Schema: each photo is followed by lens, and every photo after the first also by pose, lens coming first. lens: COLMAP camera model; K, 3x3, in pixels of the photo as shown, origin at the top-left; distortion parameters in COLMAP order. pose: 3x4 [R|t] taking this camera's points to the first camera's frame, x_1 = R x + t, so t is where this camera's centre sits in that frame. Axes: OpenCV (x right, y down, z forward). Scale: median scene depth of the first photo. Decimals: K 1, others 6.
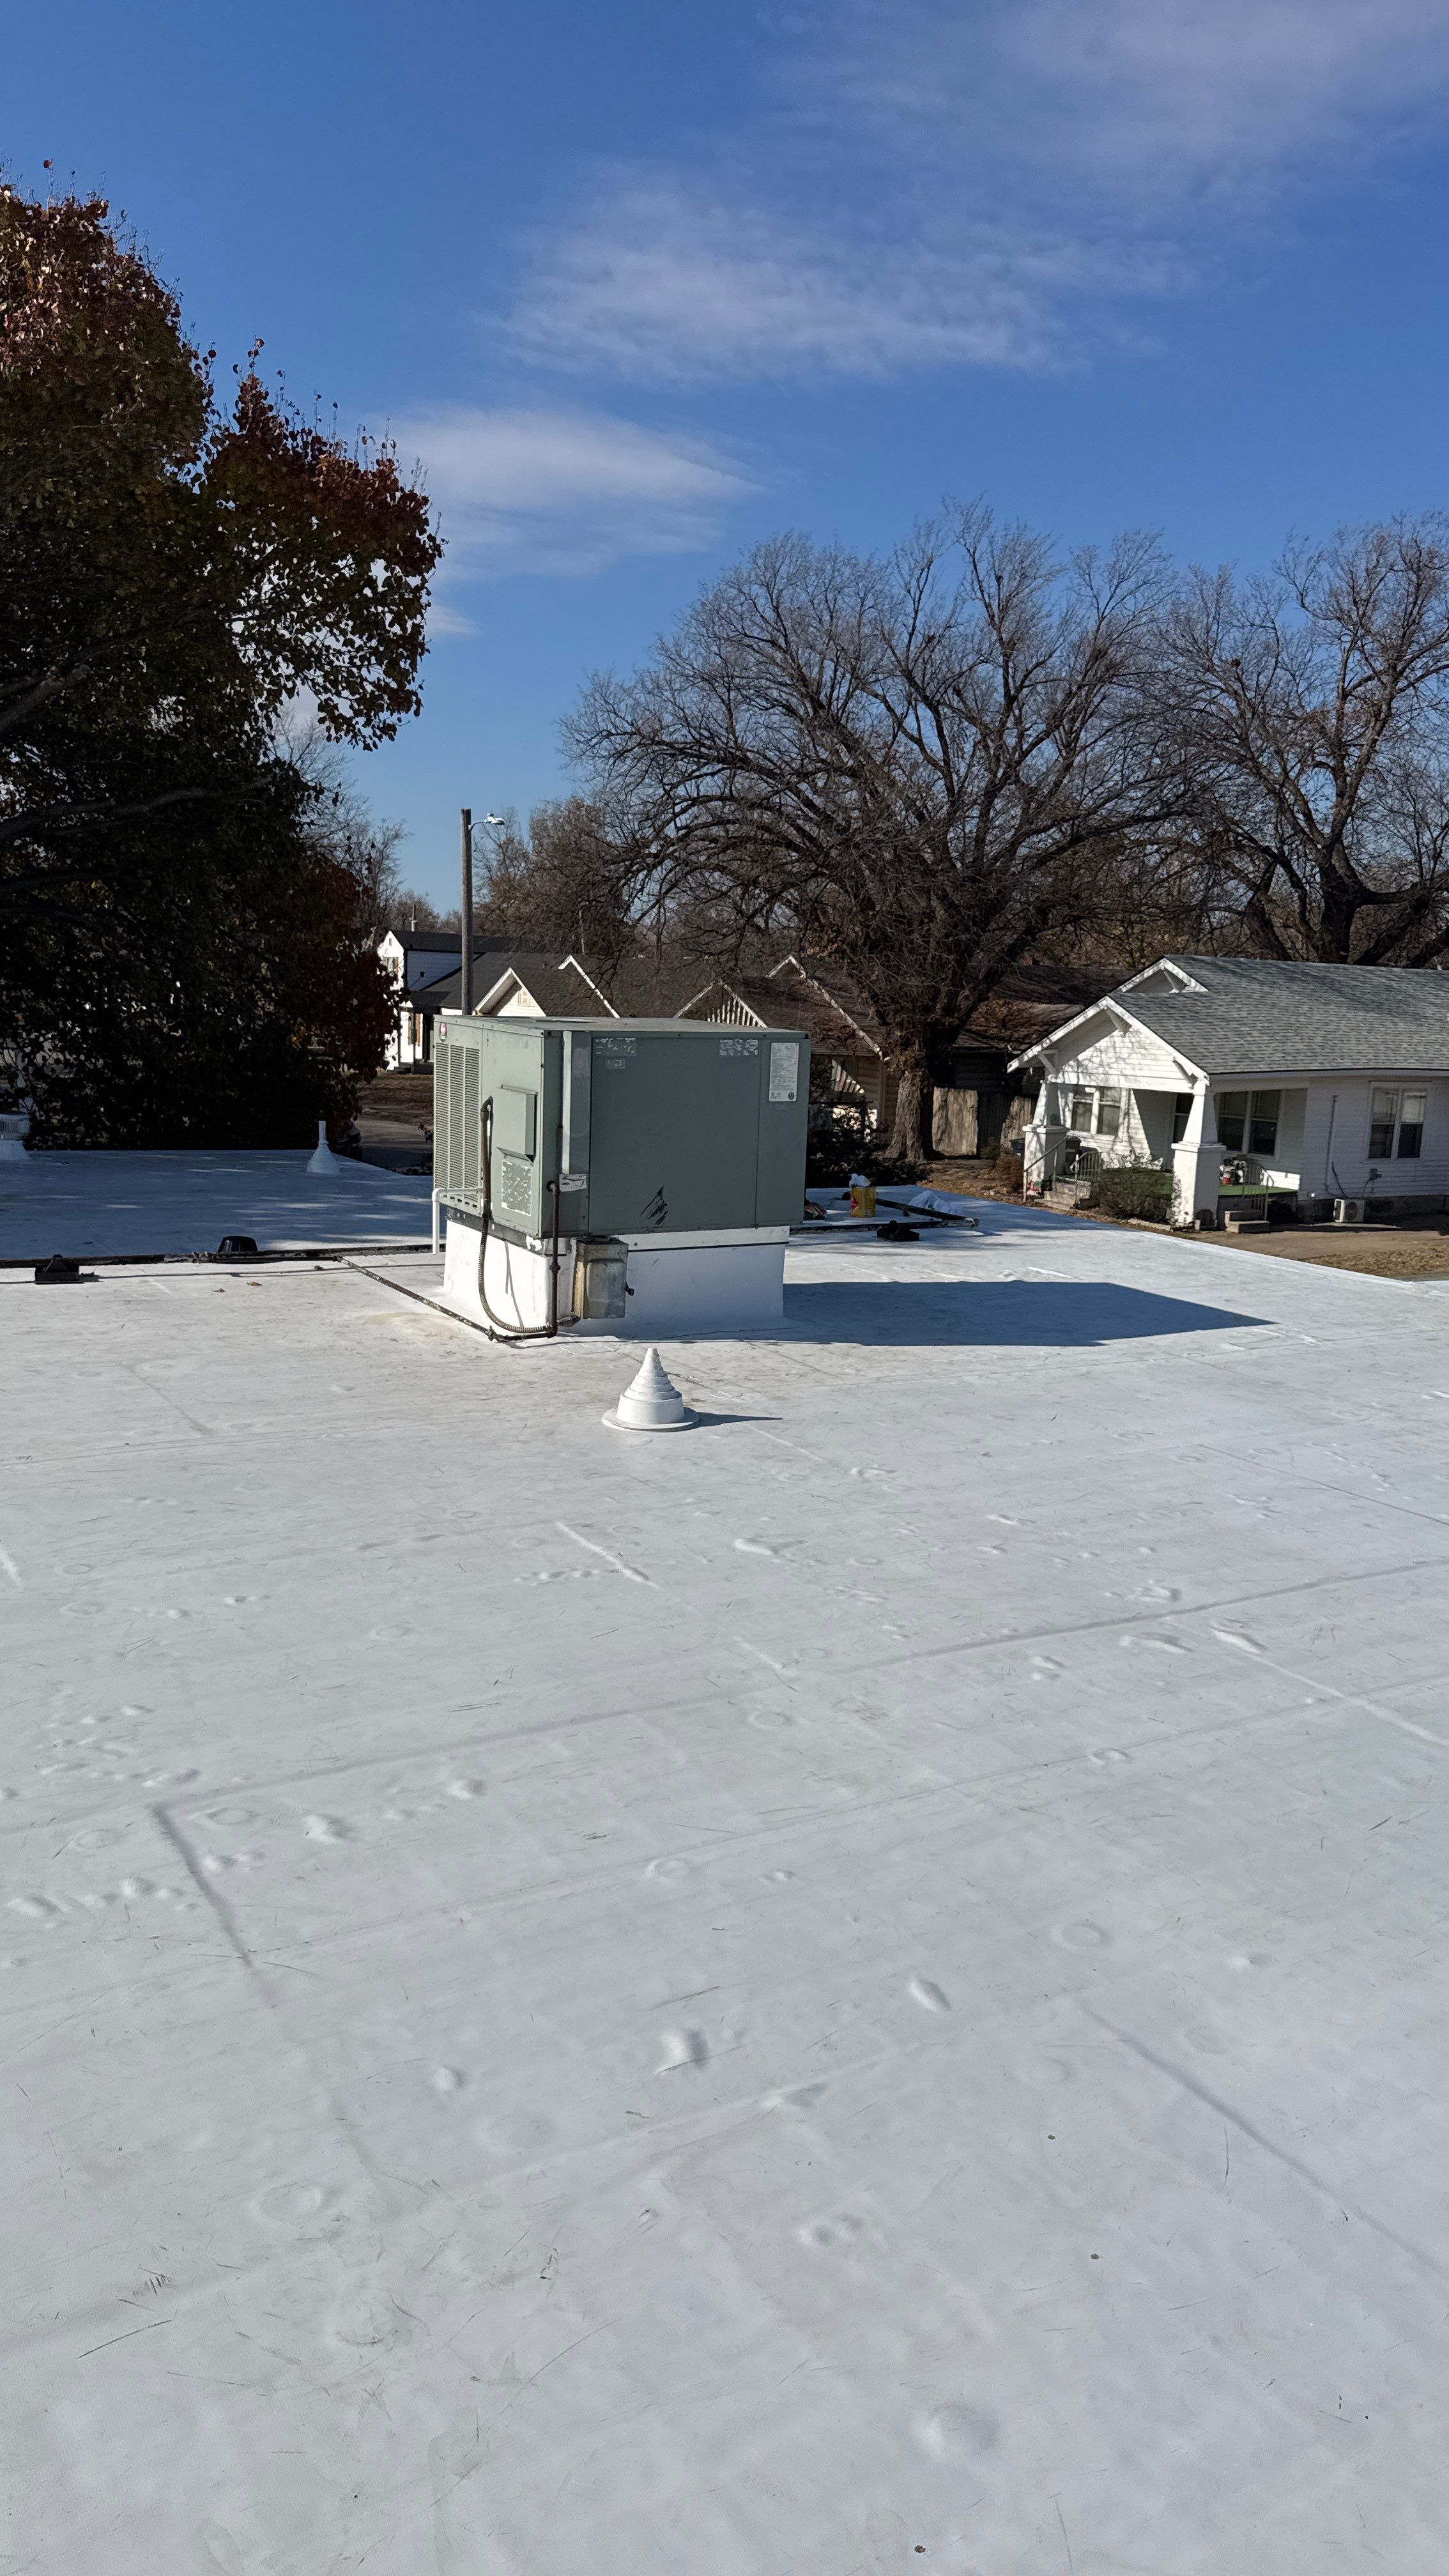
lens RADIAL K [[1800.0, 0, 705.4], [0, 1800.0, 1271.5], [0, 0, 1]] dist [0.071307, -0.096500]
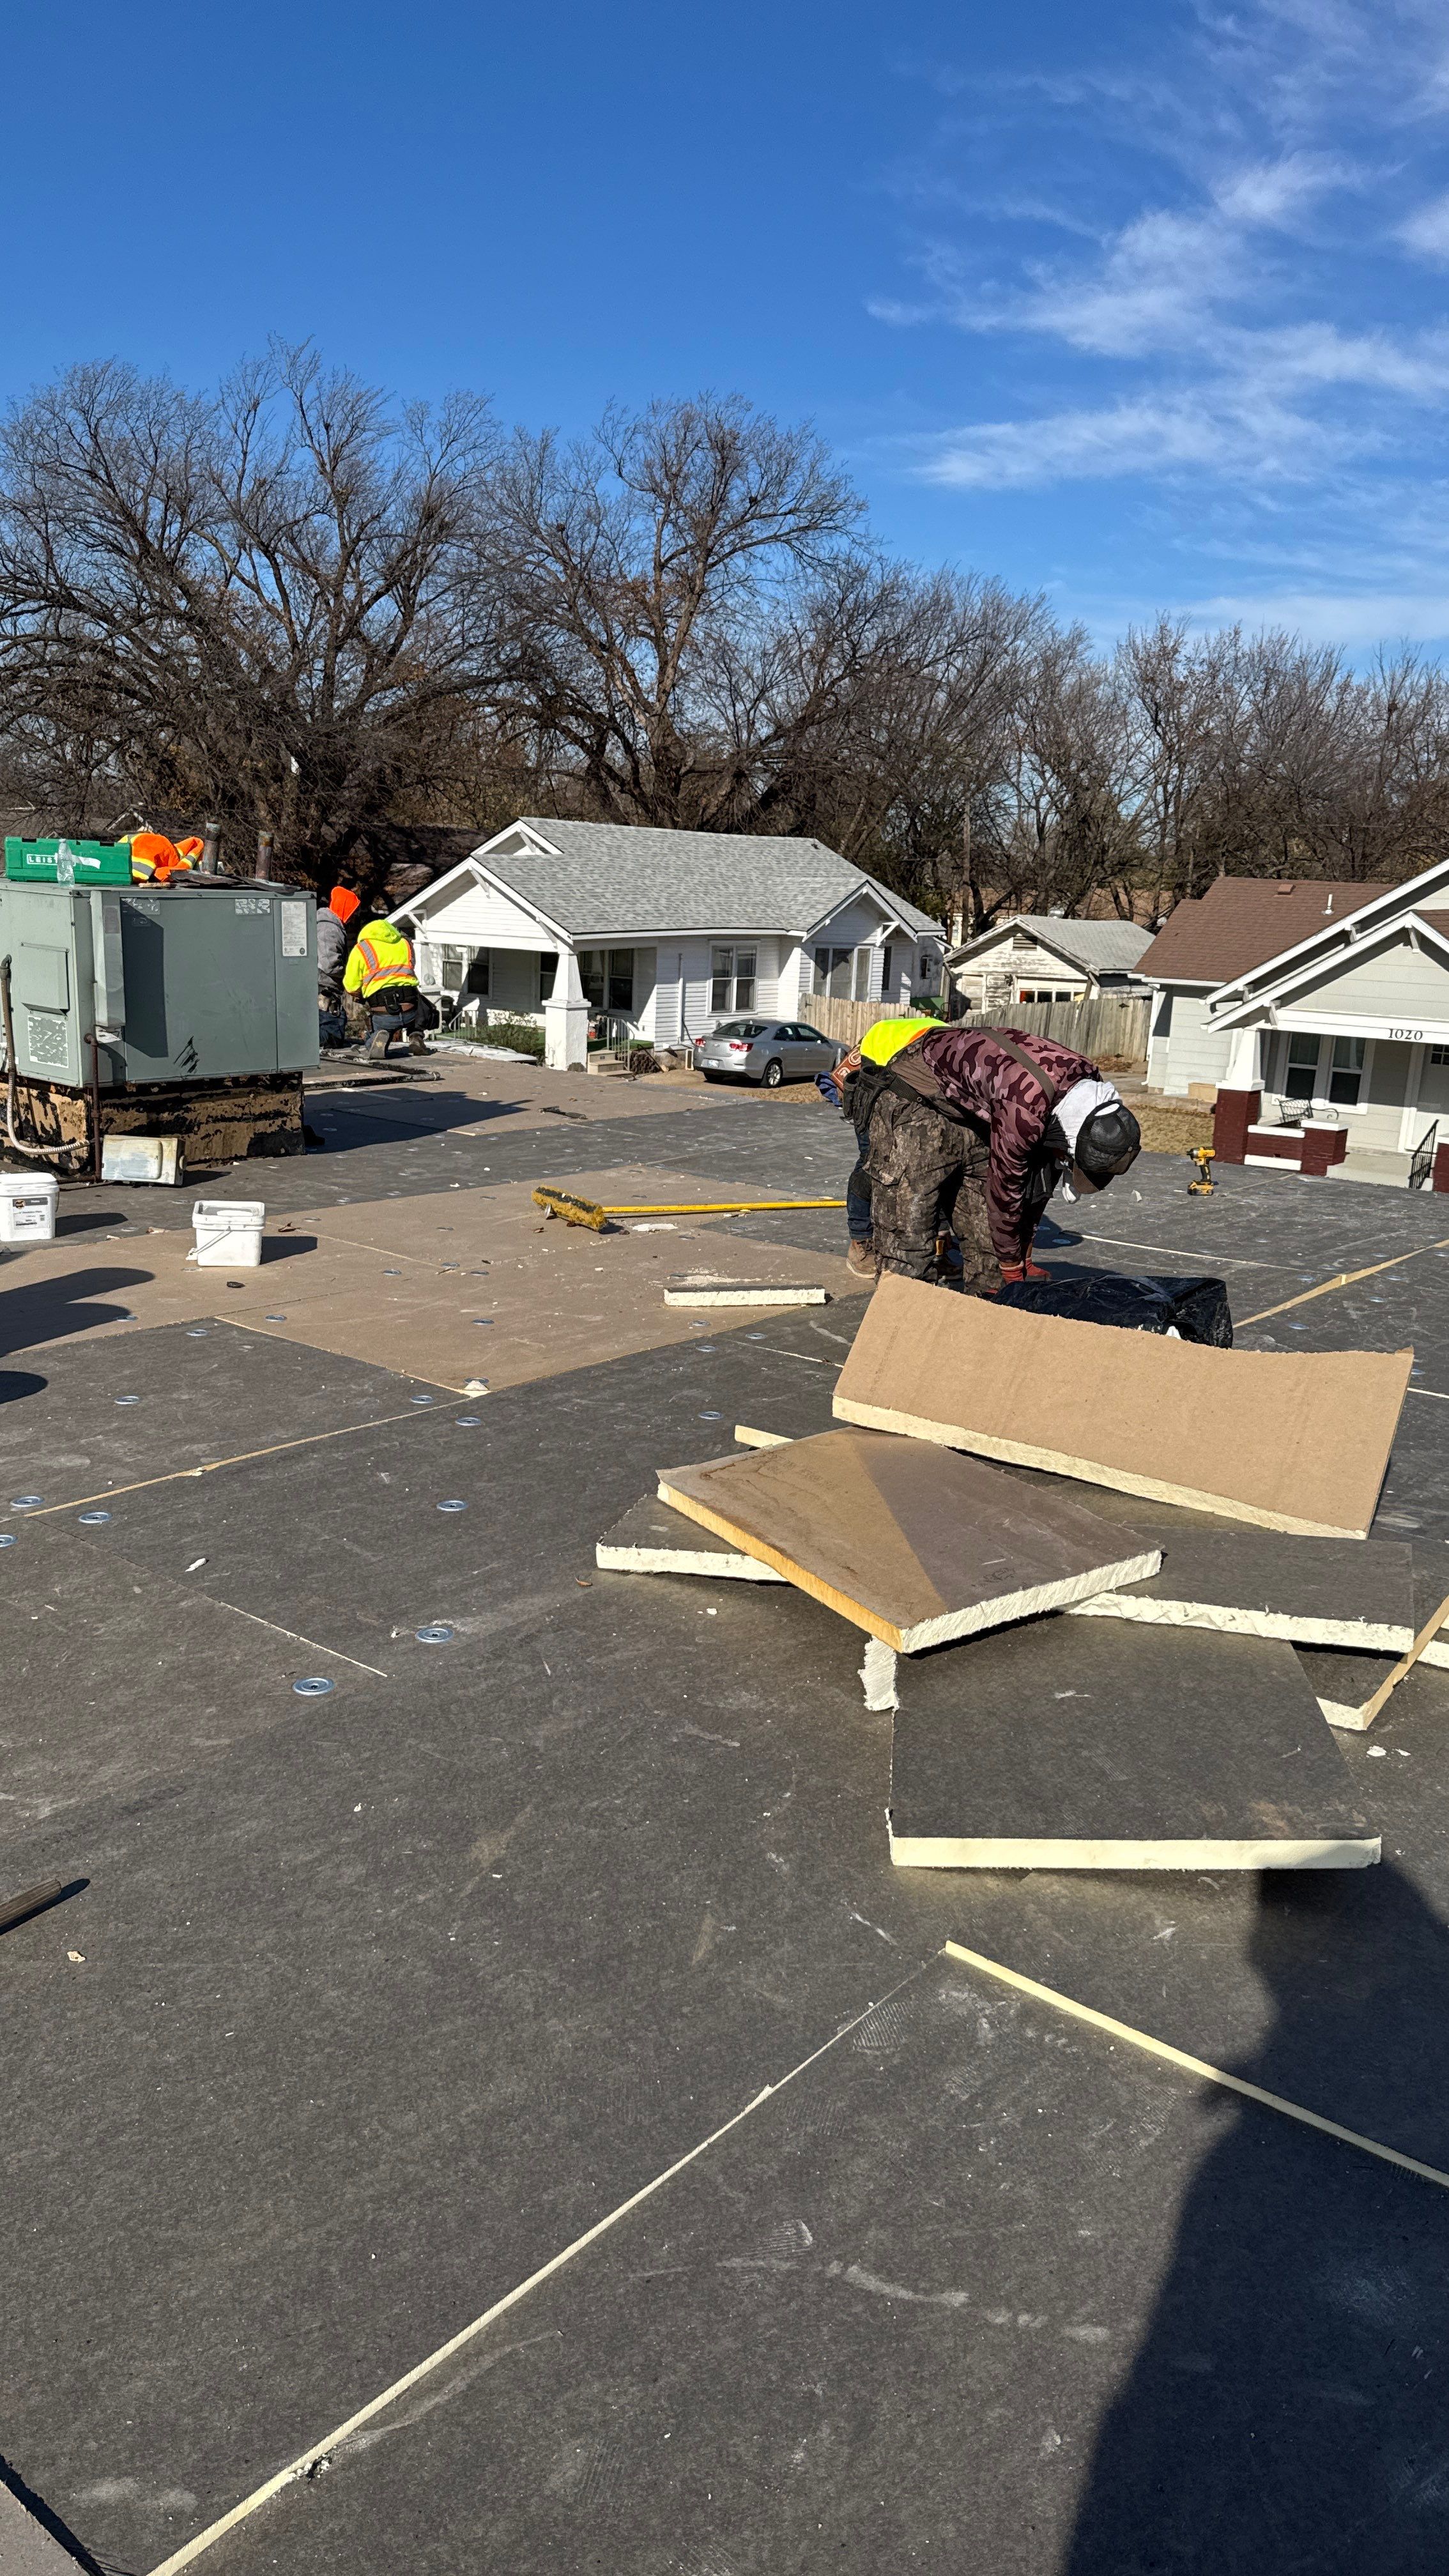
lens RADIAL K [[1800.0, 0, 706.8], [0, 1800.0, 1284.7], [0, 0, 1]] dist [0.071307, -0.096500]
pose [[0.936844, -0.080288, 0.340406, -0.068271], [0.052085, 0.994469, 0.091212, 0.012182], [-0.345847, -0.067721, 0.935844, -0.101467]]
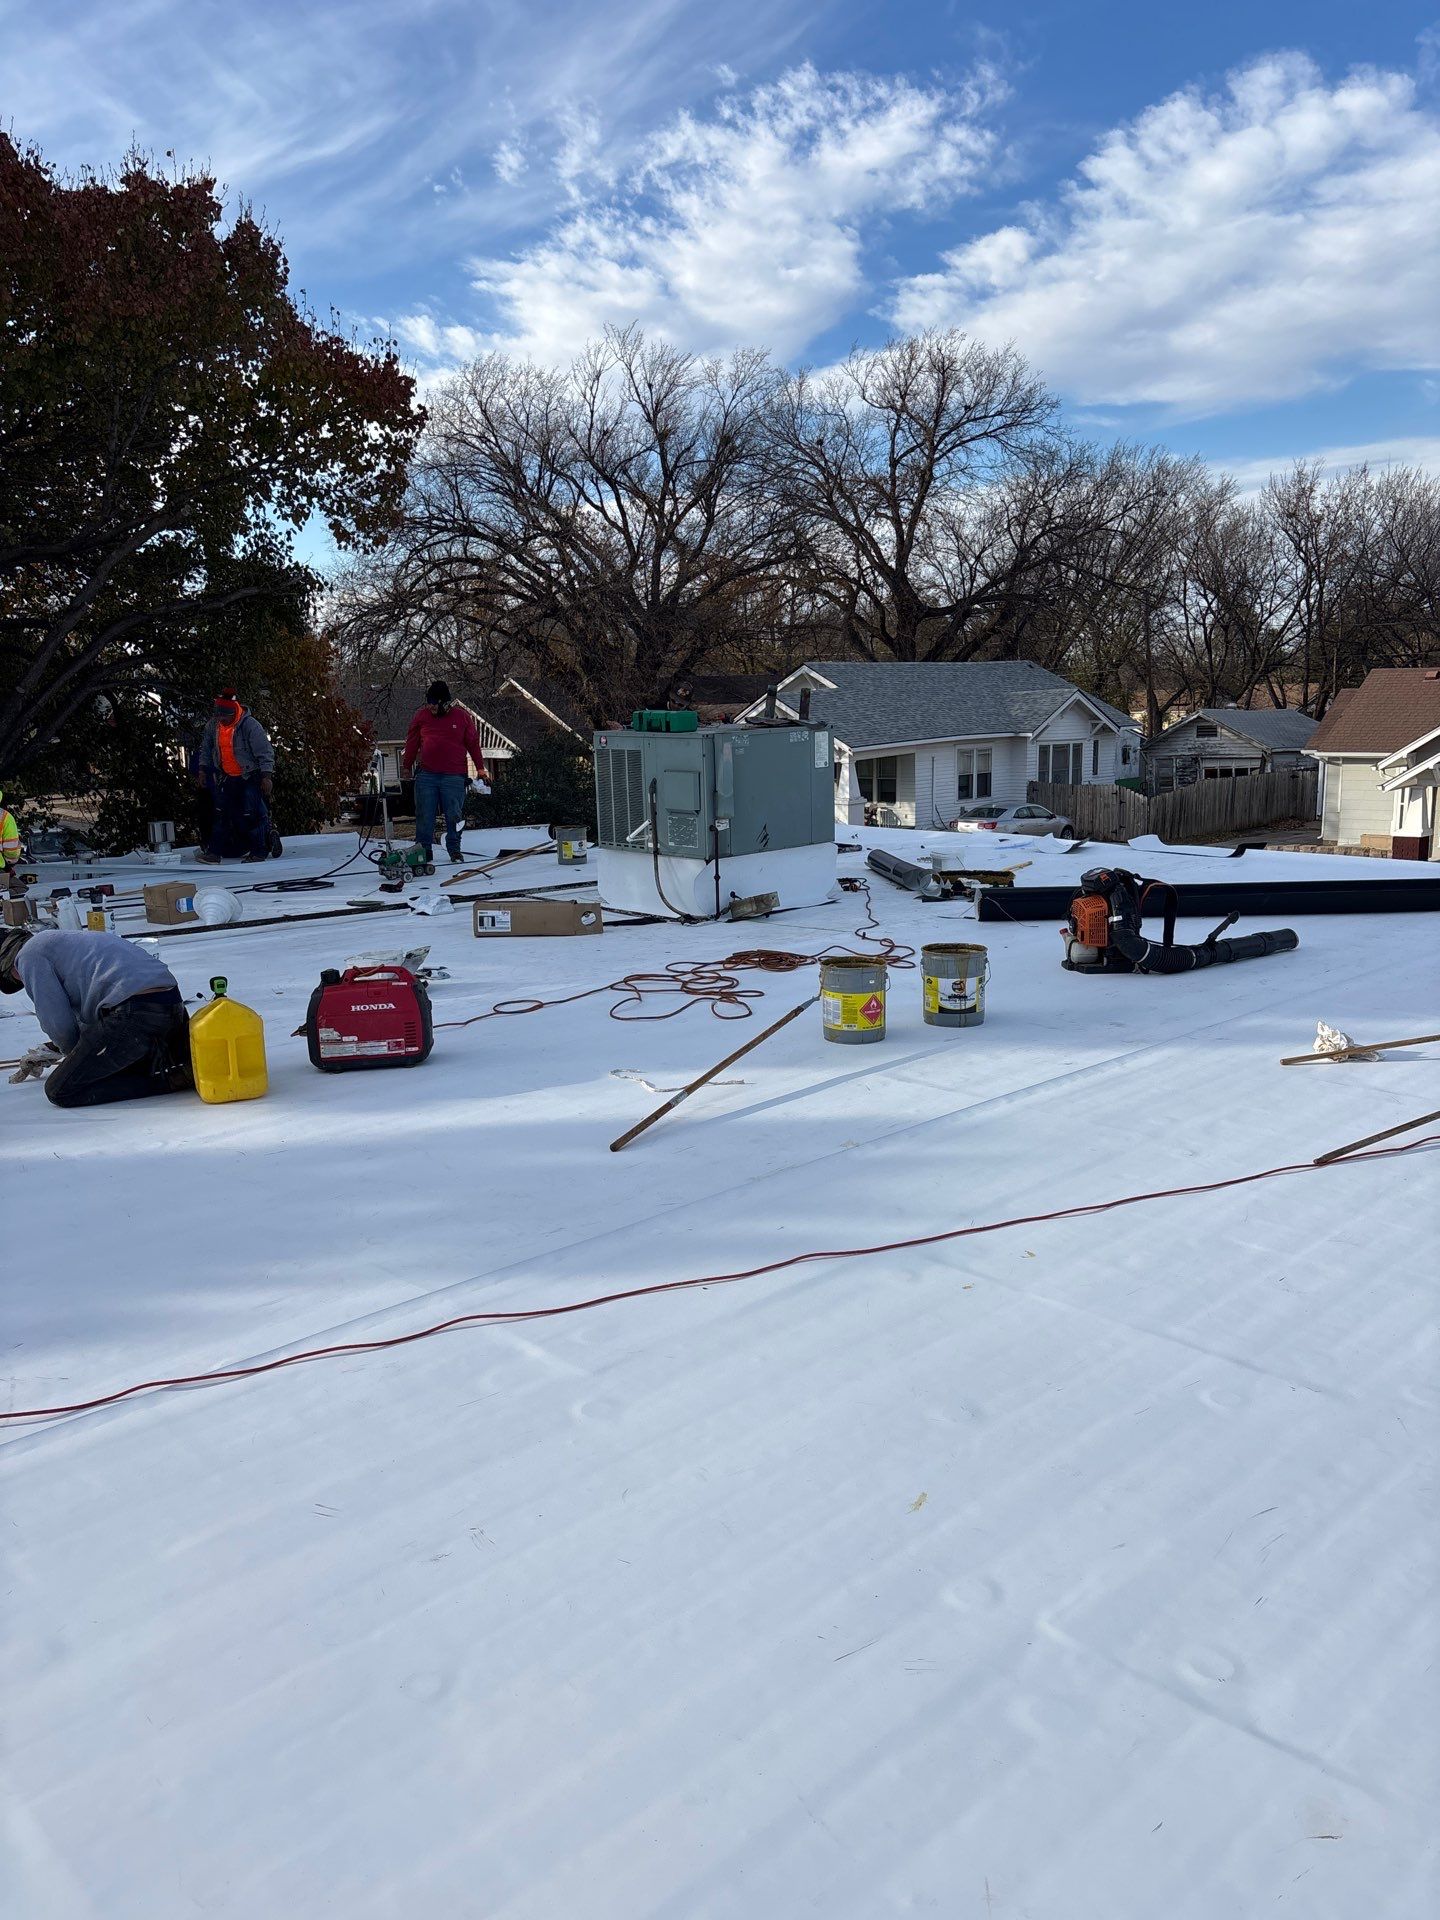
lens RADIAL K [[1447.7, 0, 706.8], [0, 1447.7, 962.3], [0, 0, 1]] dist [0.043822, -0.052049]
pose [[0.972716, -0.105373, 0.206686, -0.219608], [0.100488, 0.994356, 0.034025, 0.018441], [-0.209105, -0.012327, 0.977815, -0.187684]]
